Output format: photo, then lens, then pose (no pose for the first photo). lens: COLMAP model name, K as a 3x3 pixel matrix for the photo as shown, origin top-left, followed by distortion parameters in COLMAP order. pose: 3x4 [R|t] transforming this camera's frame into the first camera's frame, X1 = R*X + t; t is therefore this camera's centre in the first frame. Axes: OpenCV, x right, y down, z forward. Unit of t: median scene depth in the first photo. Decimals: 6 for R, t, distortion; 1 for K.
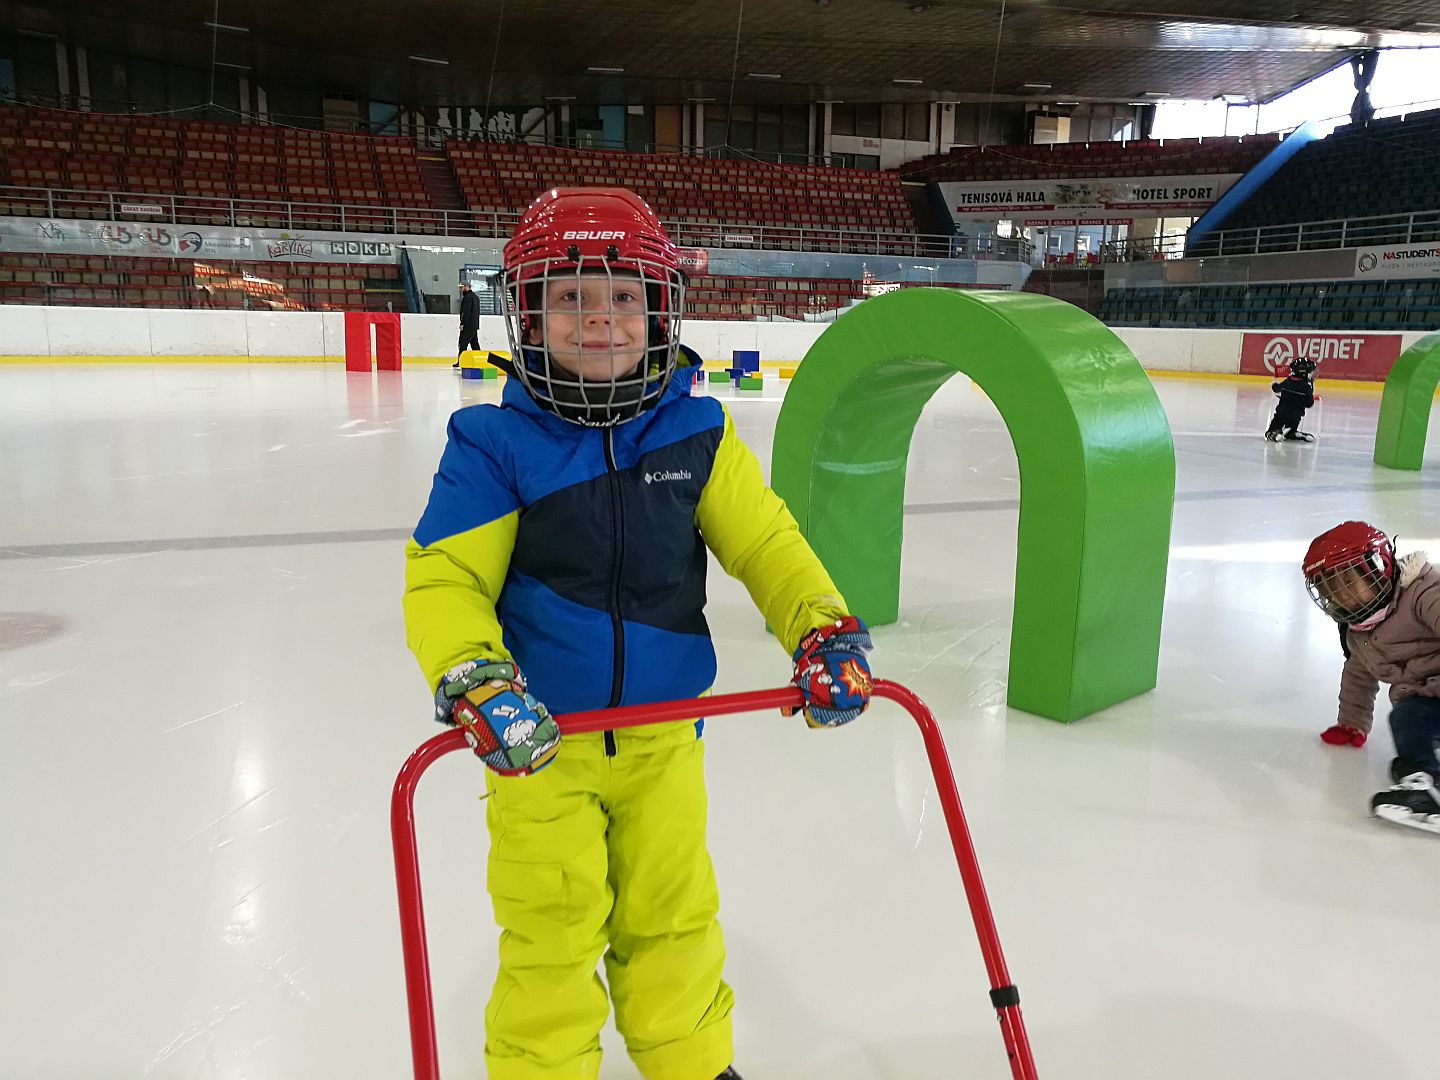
lens RADIAL K [[1161.3, 0, 717.8], [0, 1161.3, 526.4], [0, 0, 1]] dist [-0.018686, 0.058045]
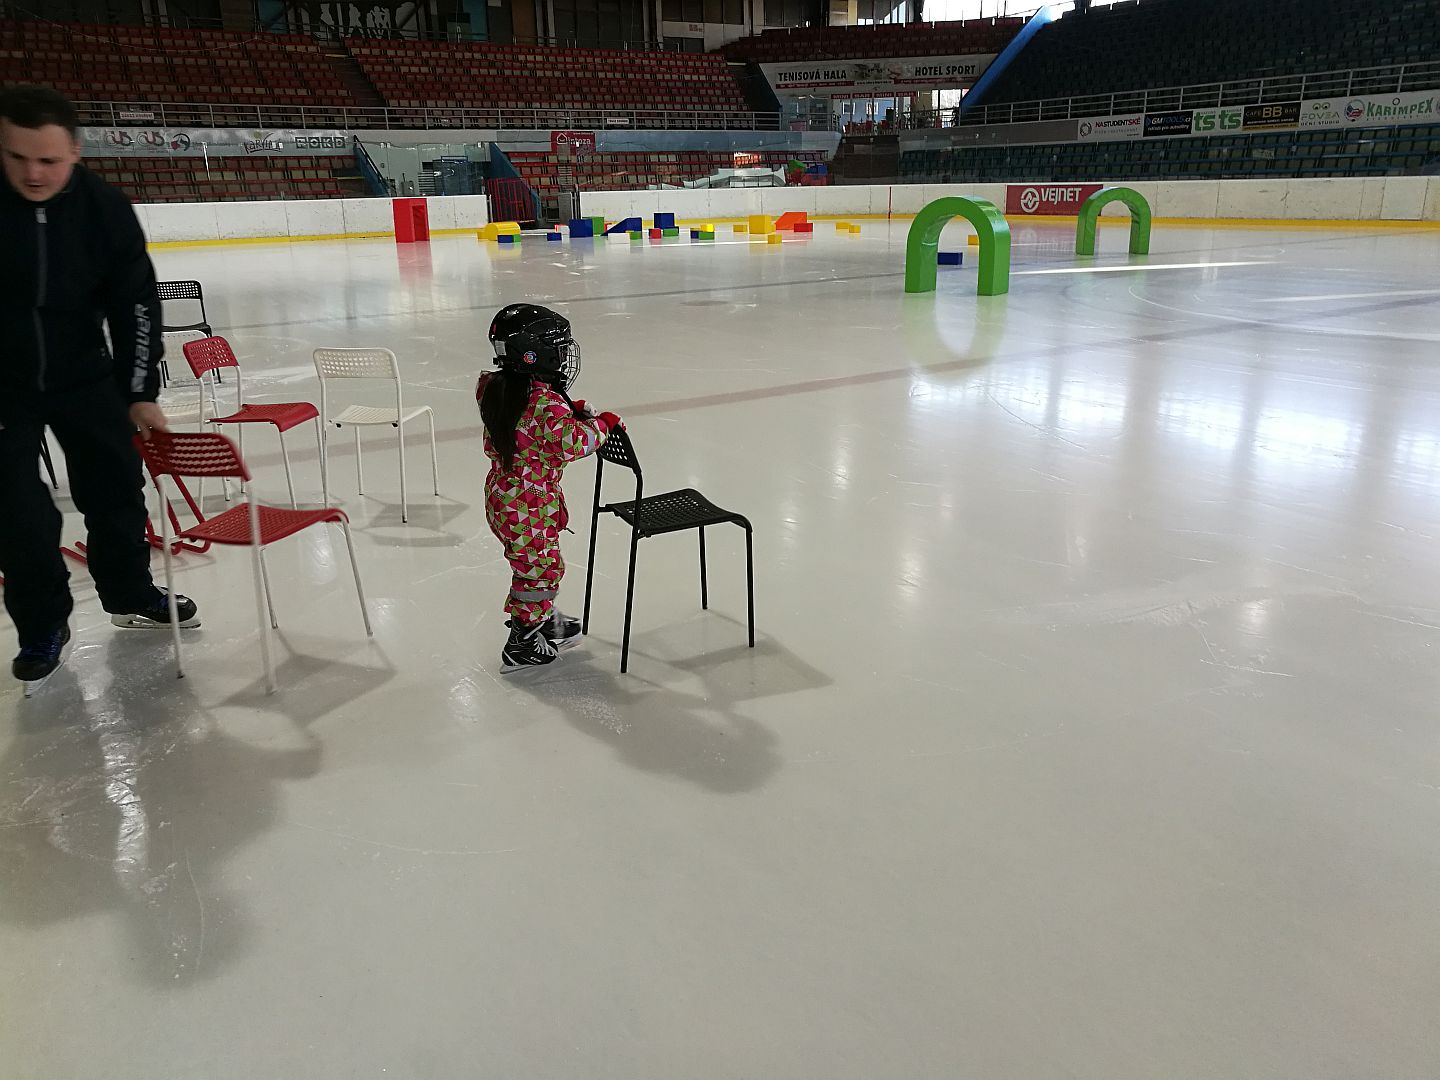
lens RADIAL K [[1161.3, 0, 709.7], [0, 1161.3, 522.5], [0, 0, 1]] dist [-0.018686, 0.058045]
pose [[0.981506, -0.091037, 0.168400, -0.123235], [0.071569, 0.990398, 0.118279, 0.033344], [-0.177551, -0.104040, 0.978597, -0.252077]]
